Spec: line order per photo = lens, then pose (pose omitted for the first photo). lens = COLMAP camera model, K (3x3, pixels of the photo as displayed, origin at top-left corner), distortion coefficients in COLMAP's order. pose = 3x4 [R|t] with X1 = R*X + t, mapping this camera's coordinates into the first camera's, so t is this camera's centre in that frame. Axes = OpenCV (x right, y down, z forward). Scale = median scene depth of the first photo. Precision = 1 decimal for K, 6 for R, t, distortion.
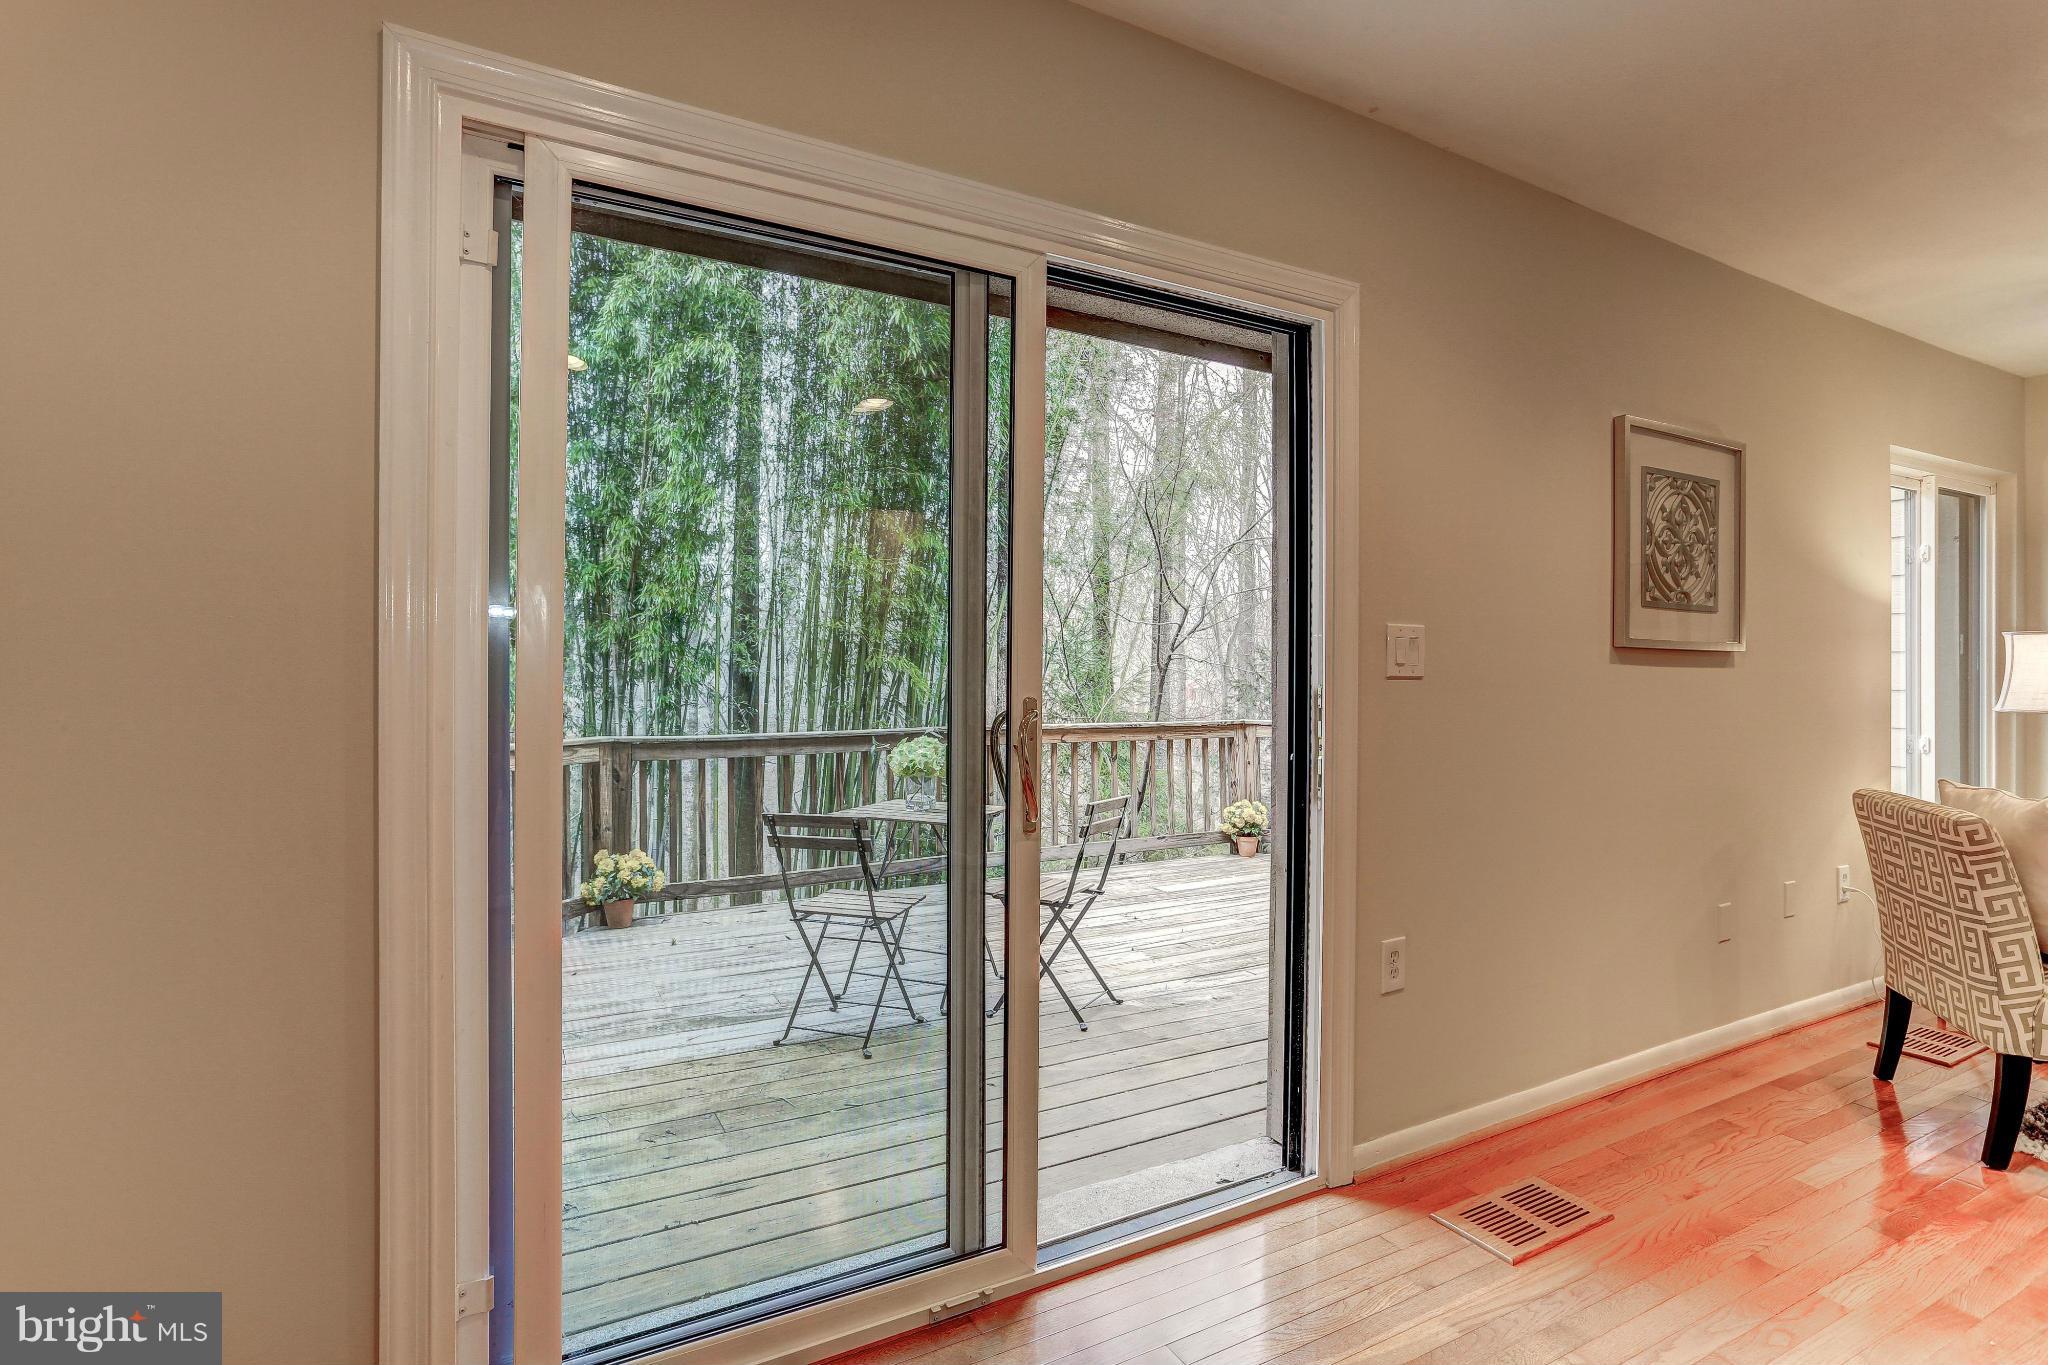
lens RADIAL K [[1057.6, 0, 1024.0], [0, 1057.6, 682.5], [0, 0, 1]] dist [-0.002877, -0.000443]
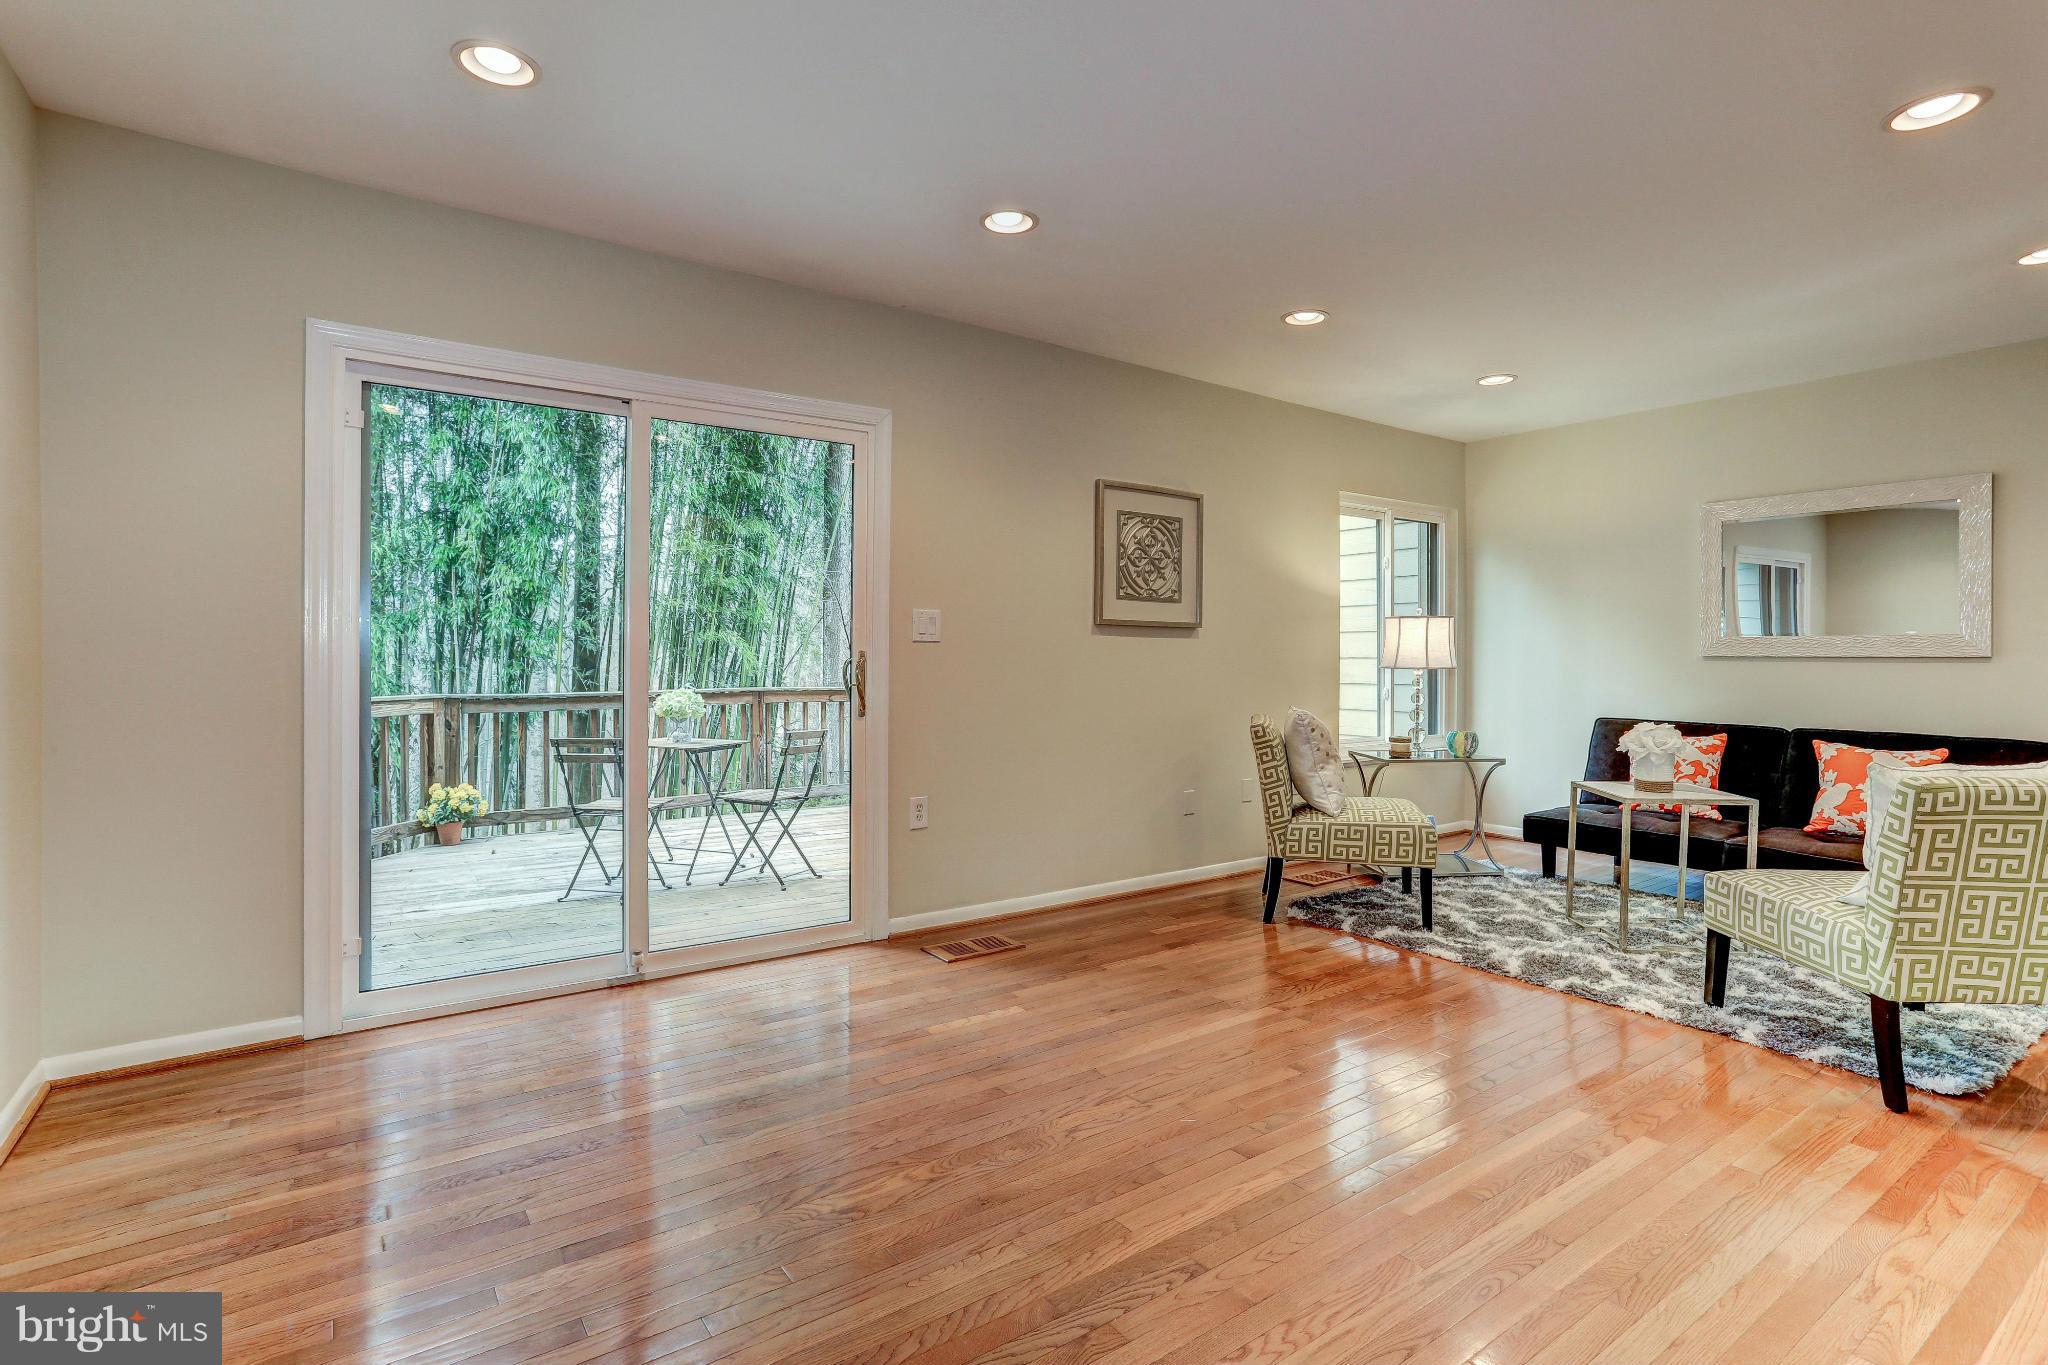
lens RADIAL K [[1017.0, 0, 976.6], [0, 1017.0, 658.7], [0, 0, 1]] dist [-0.001980, 0.036478]
pose [[0.995283, 0.001074, 0.097004, 0.184704], [-0.000768, 0.999995, -0.003200, 0.018869], [-0.097007, 0.003110, 0.995279, -0.405232]]
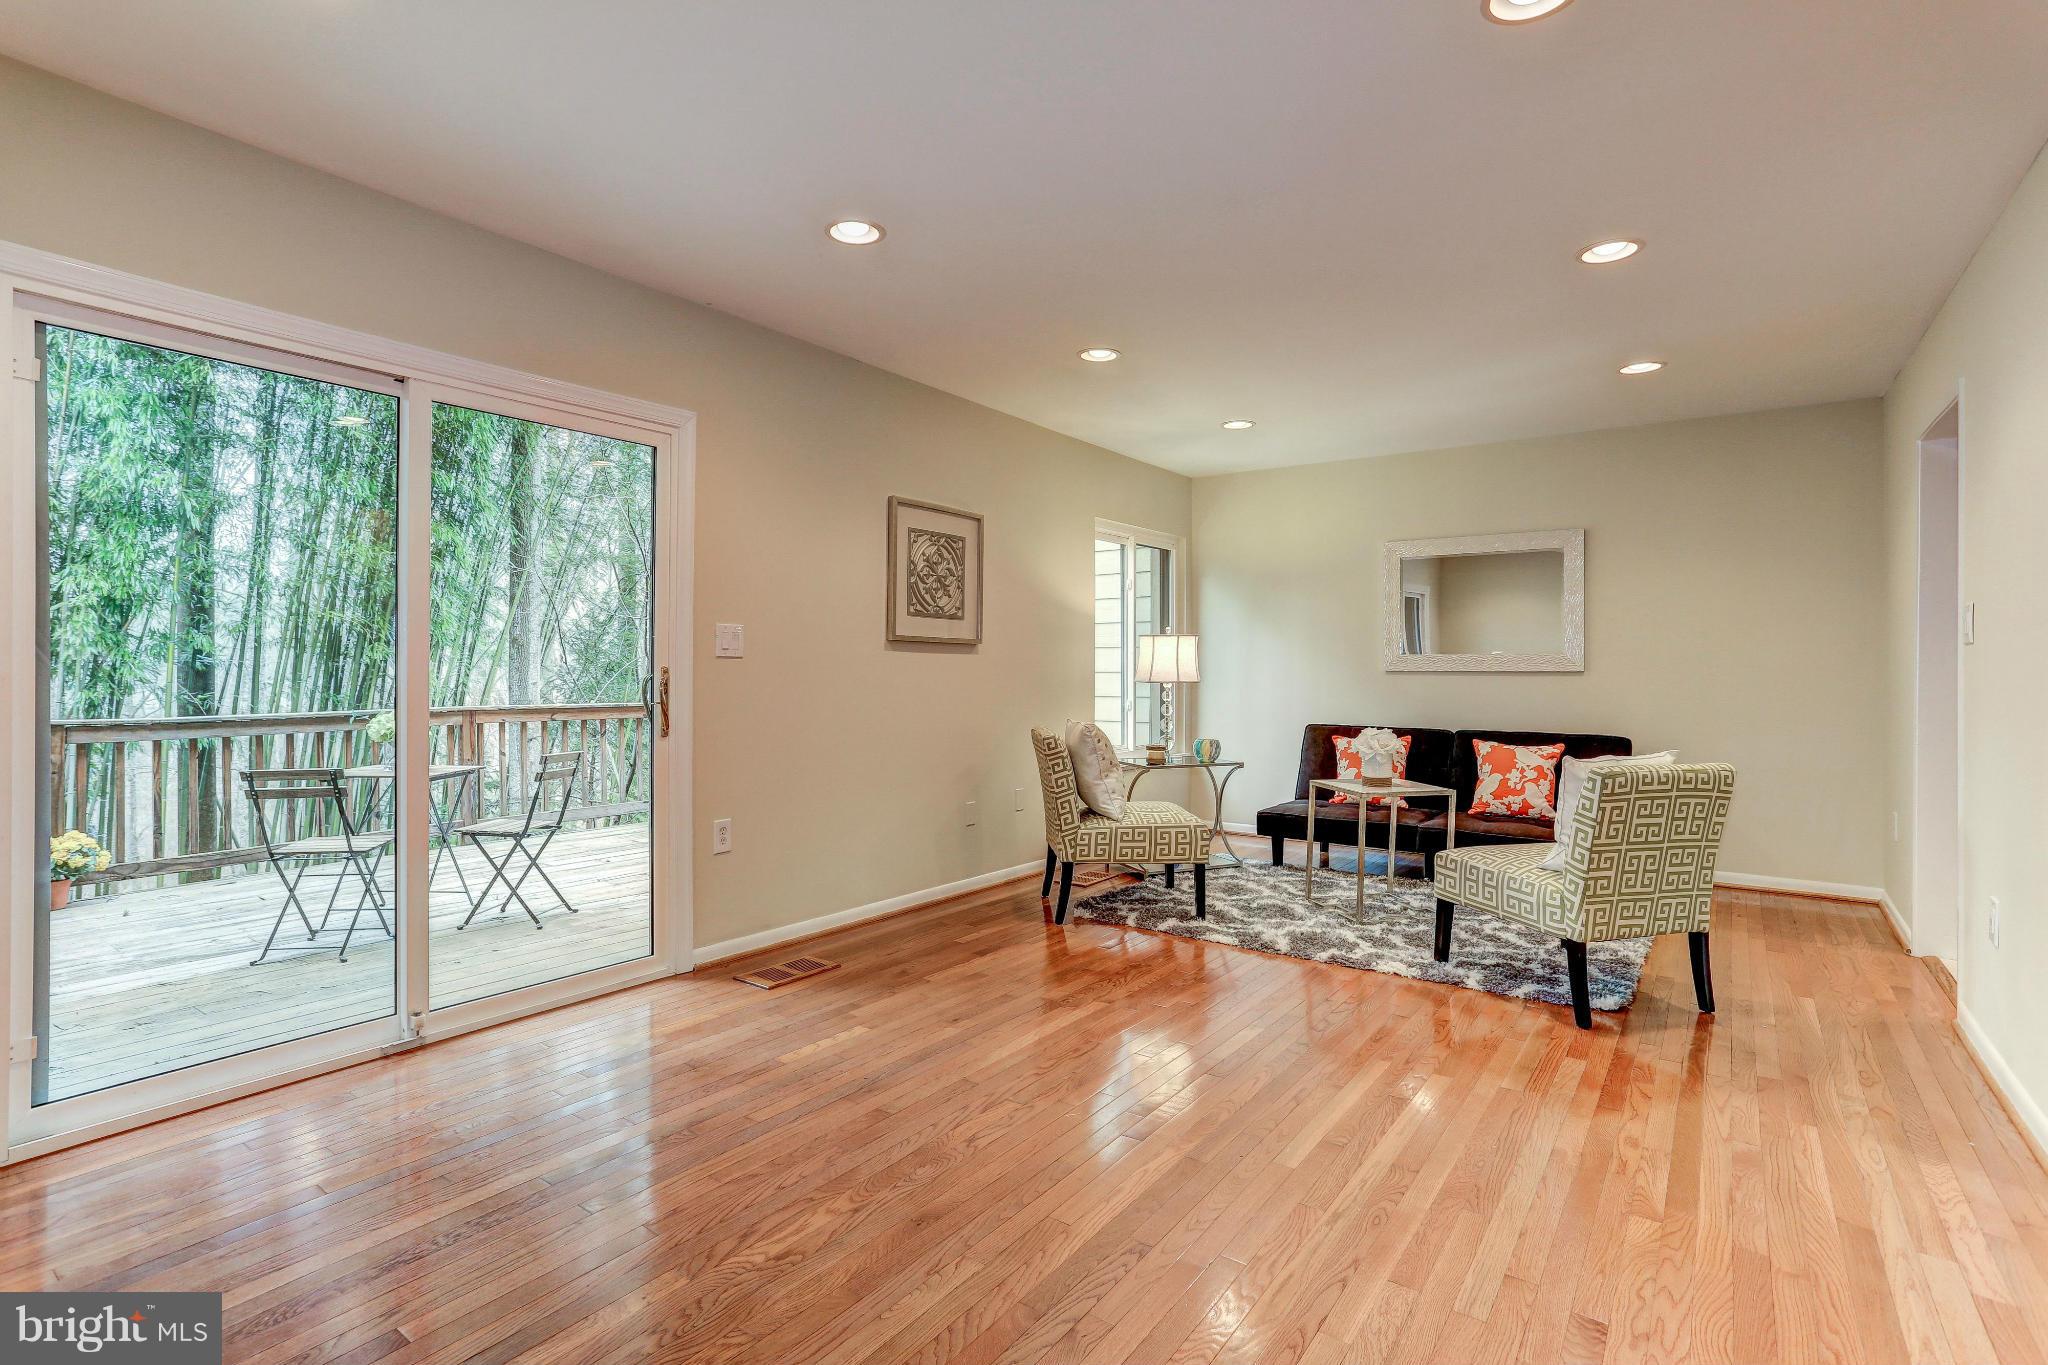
lens RADIAL K [[1019.6, 0, 982.4], [0, 1019.6, 676.6], [0, 0, 1]] dist [-0.001341, 0.035057]
pose [[0.921545, -0.002394, 0.388263, 0.071940], [0.002300, 0.999997, 0.000706, 0.016910], [-0.388264, 0.000243, 0.921548, -0.380195]]
